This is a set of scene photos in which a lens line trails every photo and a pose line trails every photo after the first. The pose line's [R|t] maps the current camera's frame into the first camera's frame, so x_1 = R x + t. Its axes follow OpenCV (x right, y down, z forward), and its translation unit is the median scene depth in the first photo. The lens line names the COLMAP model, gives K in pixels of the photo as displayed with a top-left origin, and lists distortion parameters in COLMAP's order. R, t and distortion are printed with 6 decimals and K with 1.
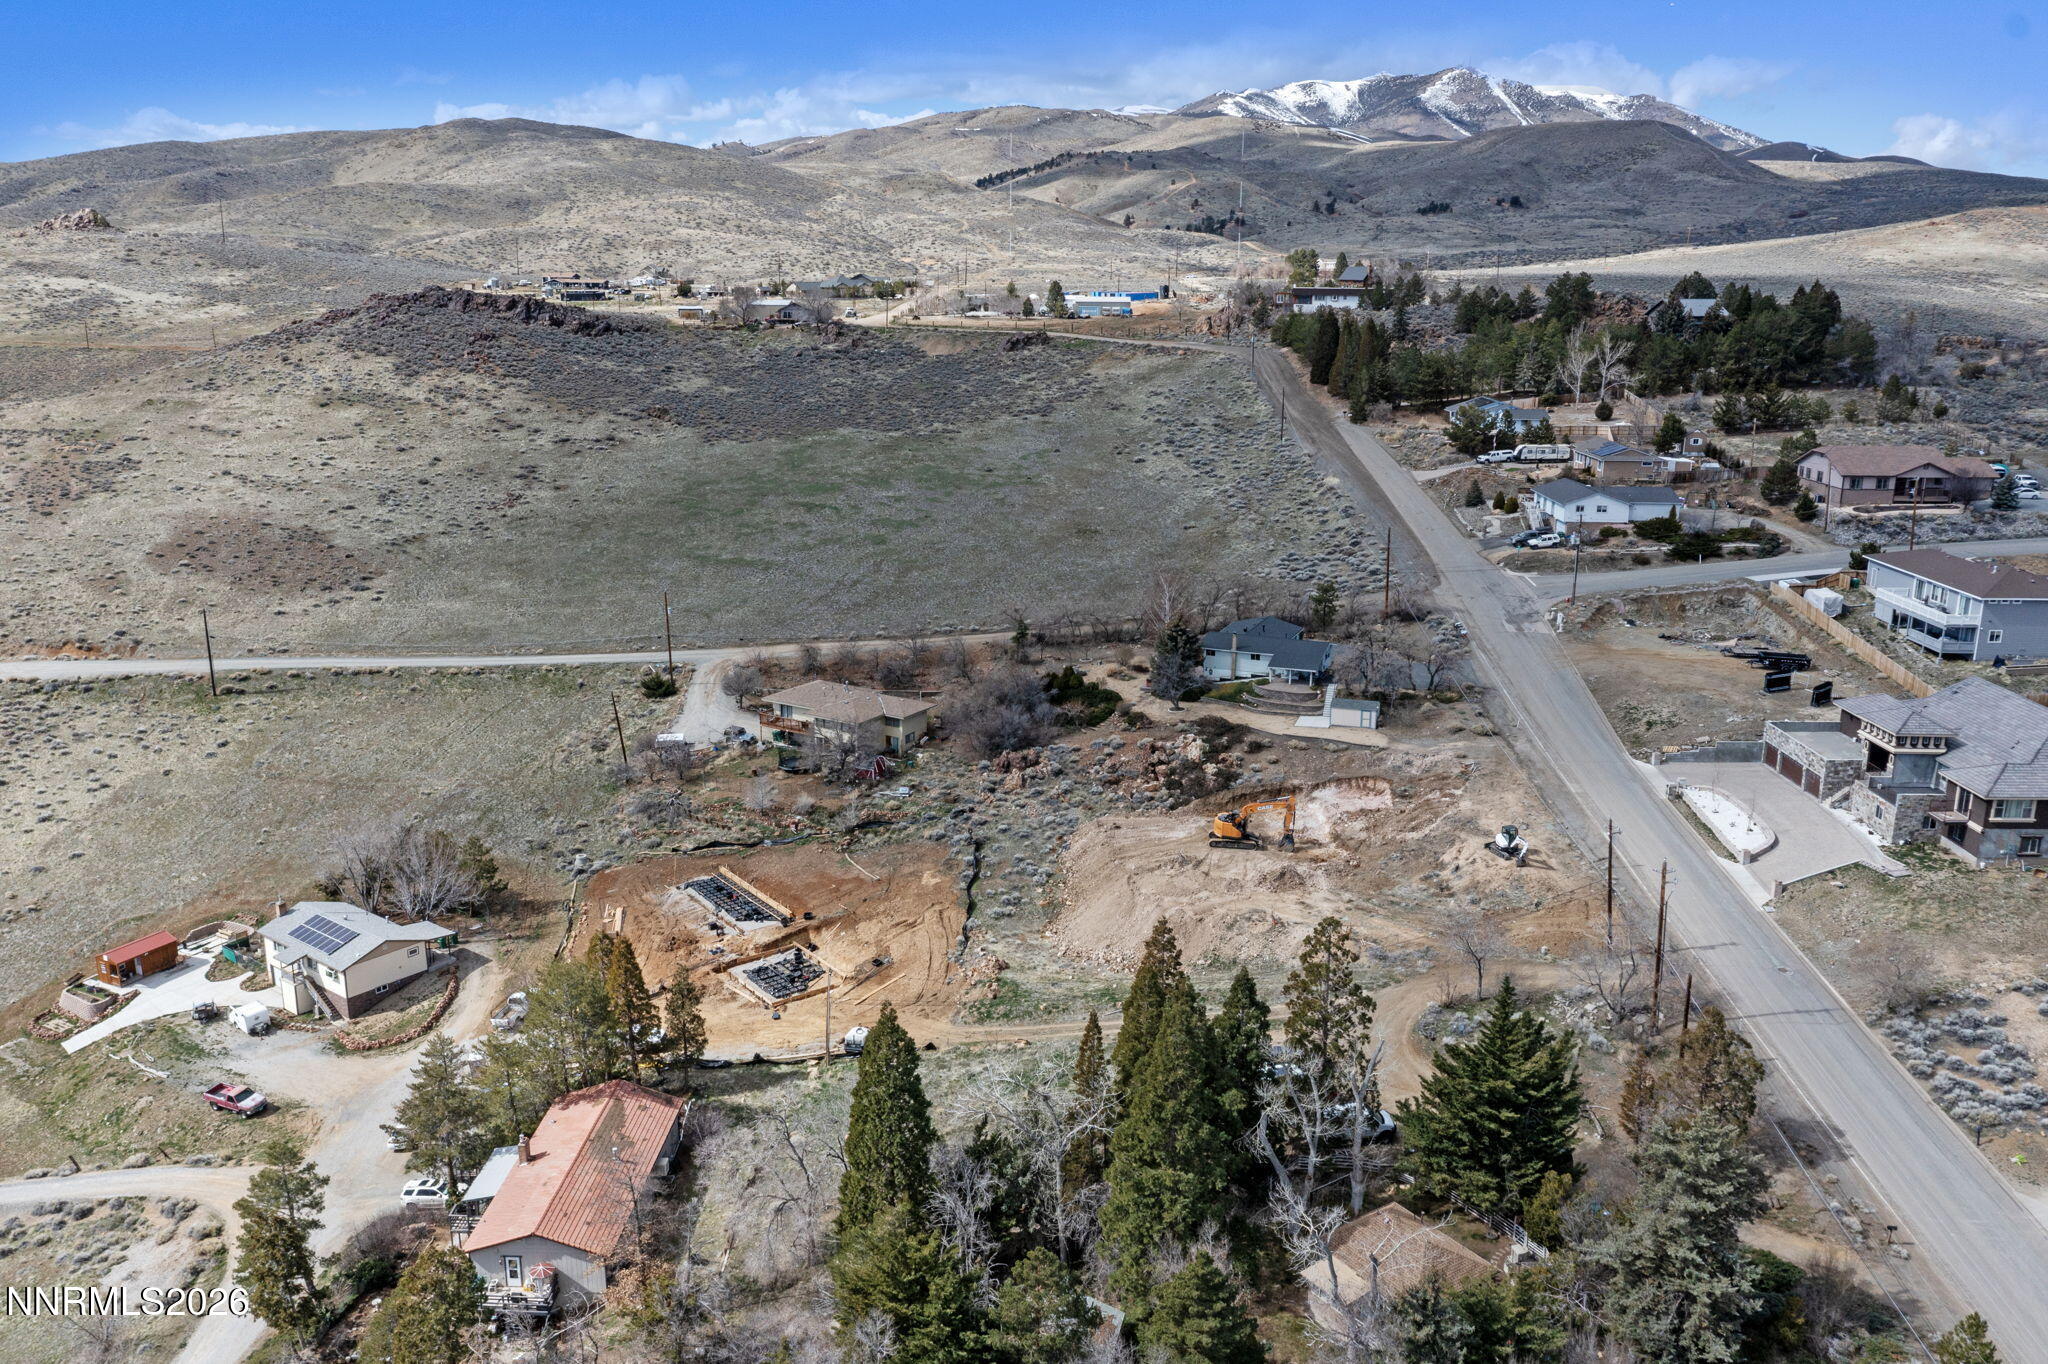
lens RADIAL K [[1603.8, 0, 1020.7], [0, 1603.8, 696.0], [0, 0, 1]] dist [-0.010256, 0.010332]
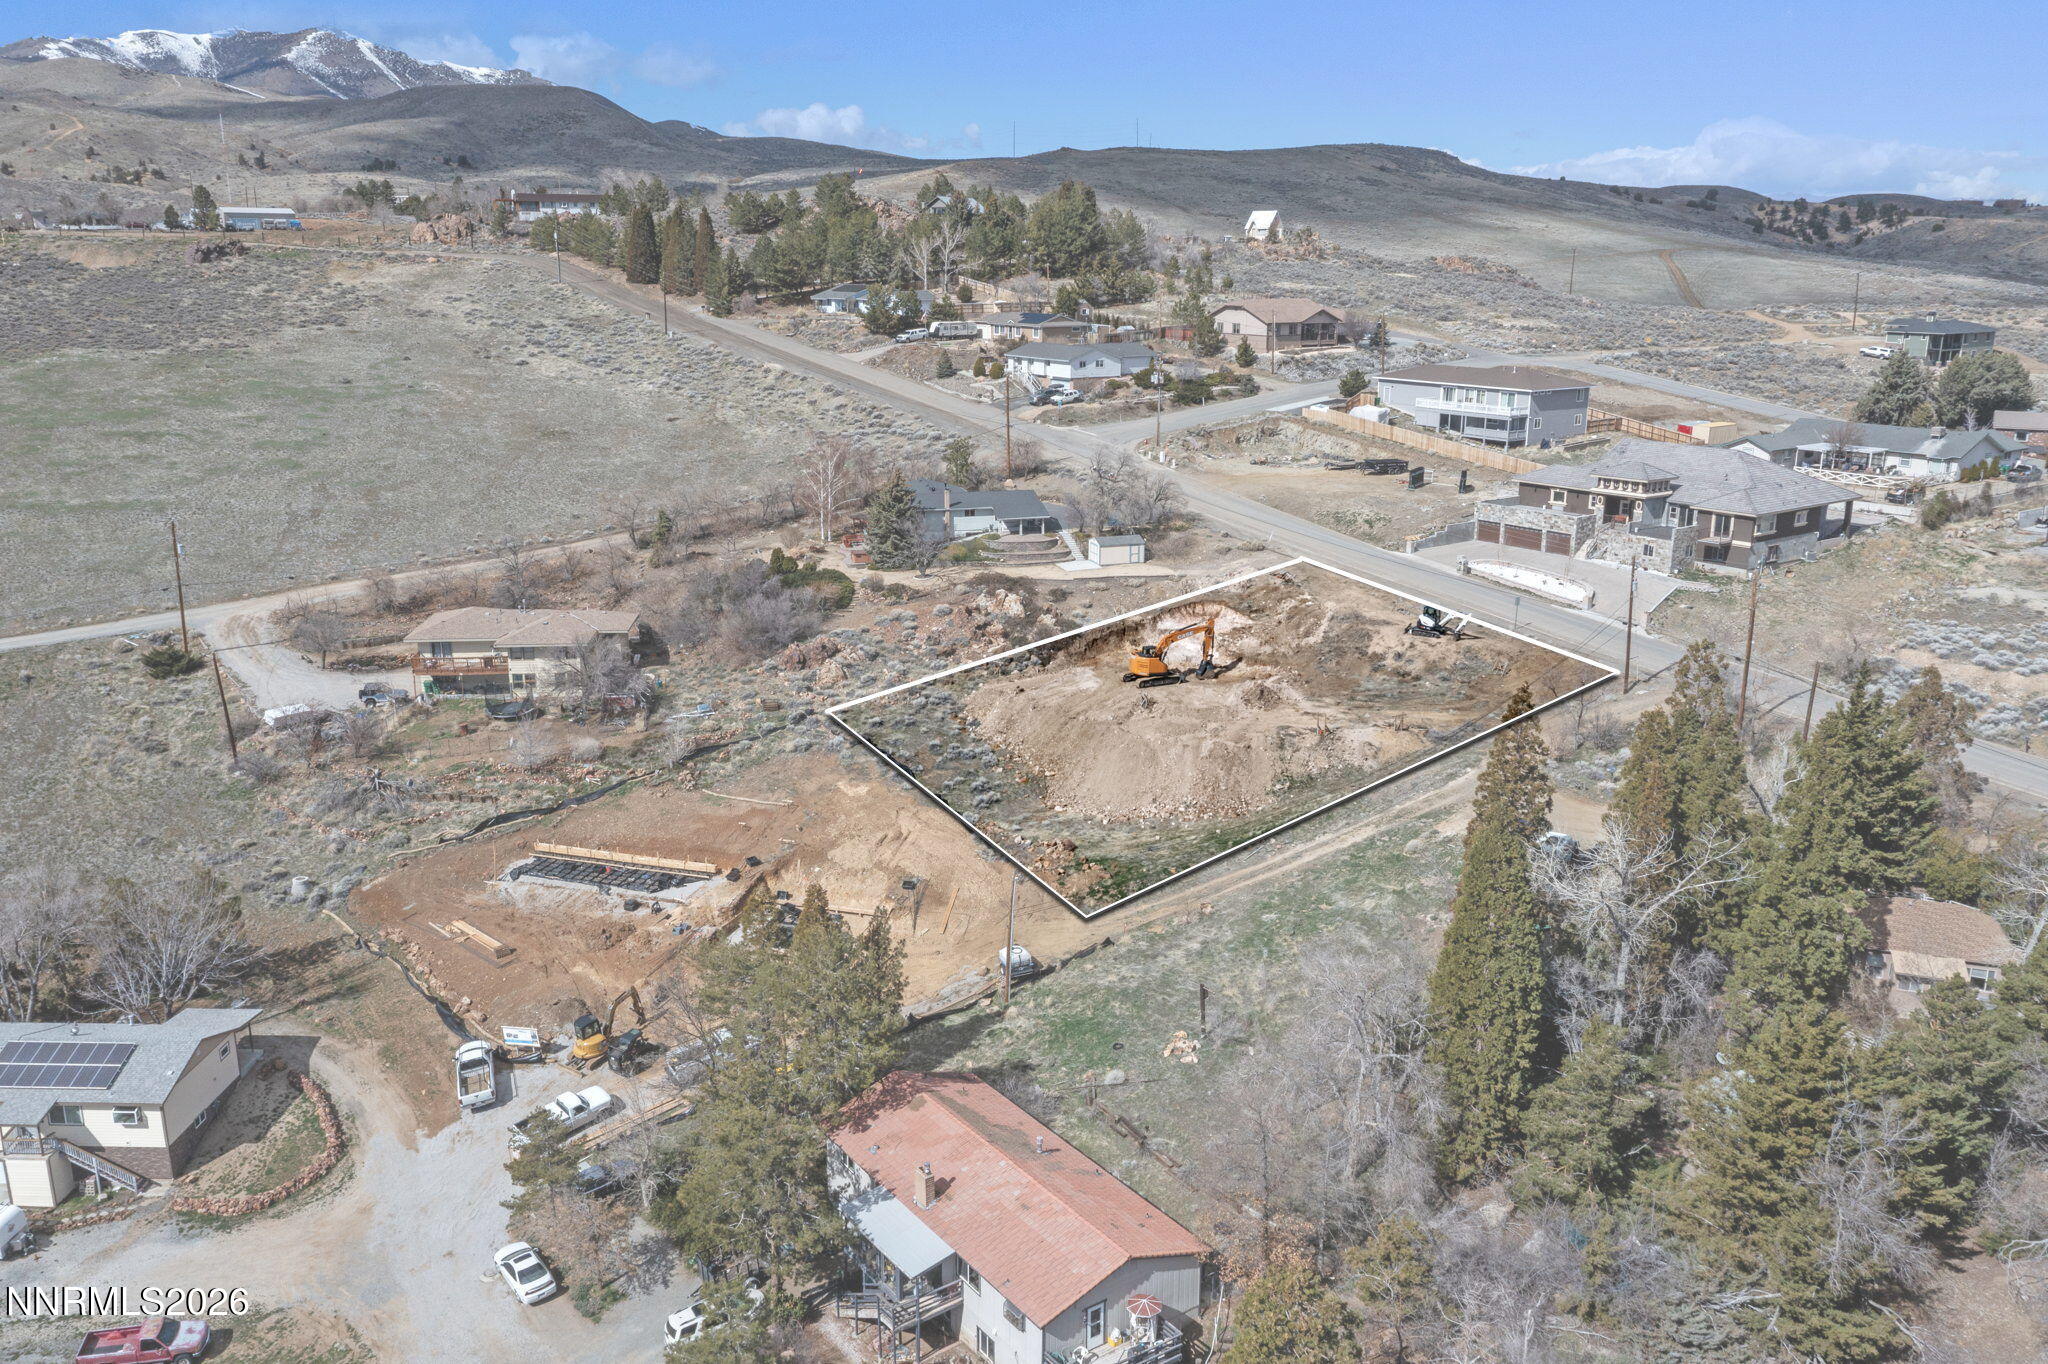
lens RADIAL K [[1603.8, 0, 1020.8], [0, 1603.8, 715.0], [0, 0, 1]] dist [-0.010256, 0.010332]
pose [[0.799264, -0.168261, 0.576945, -0.351048], [0.154392, 0.985275, 0.073462, 0.024472], [-0.580810, 0.030360, 0.813473, 0.230241]]
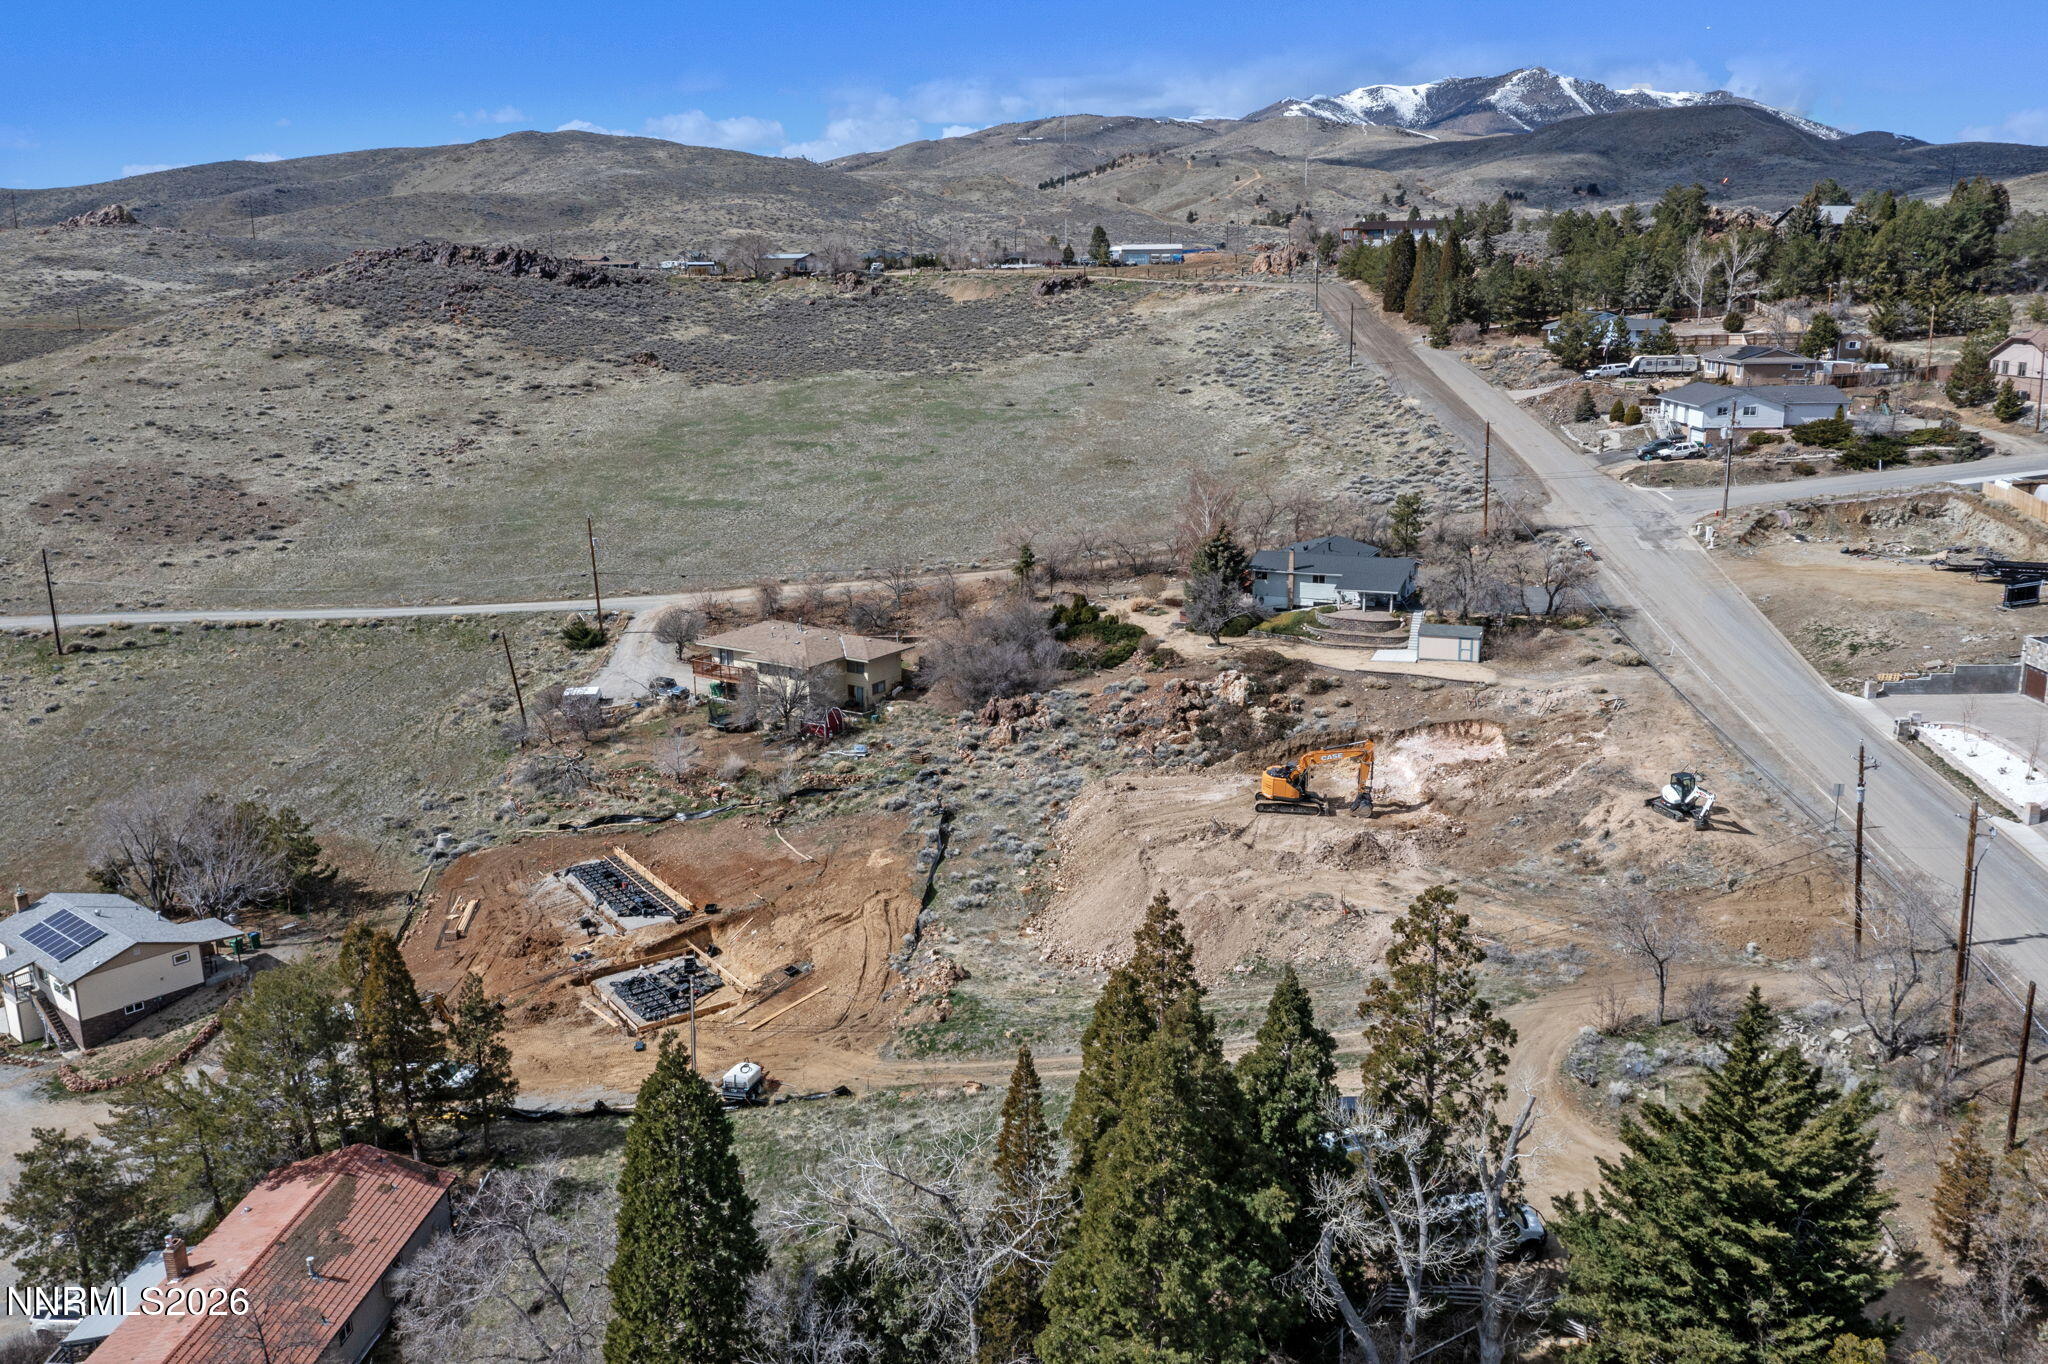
lens RADIAL K [[1603.8, 0, 1023.0], [0, 1603.8, 699.6], [0, 0, 1]] dist [-0.010256, 0.010332]
pose [[0.999041, -0.009445, -0.042764, 0.033427], [0.009112, 0.999927, -0.007978, 0.036542], [0.042837, 0.007580, 0.999053, 0.202969]]
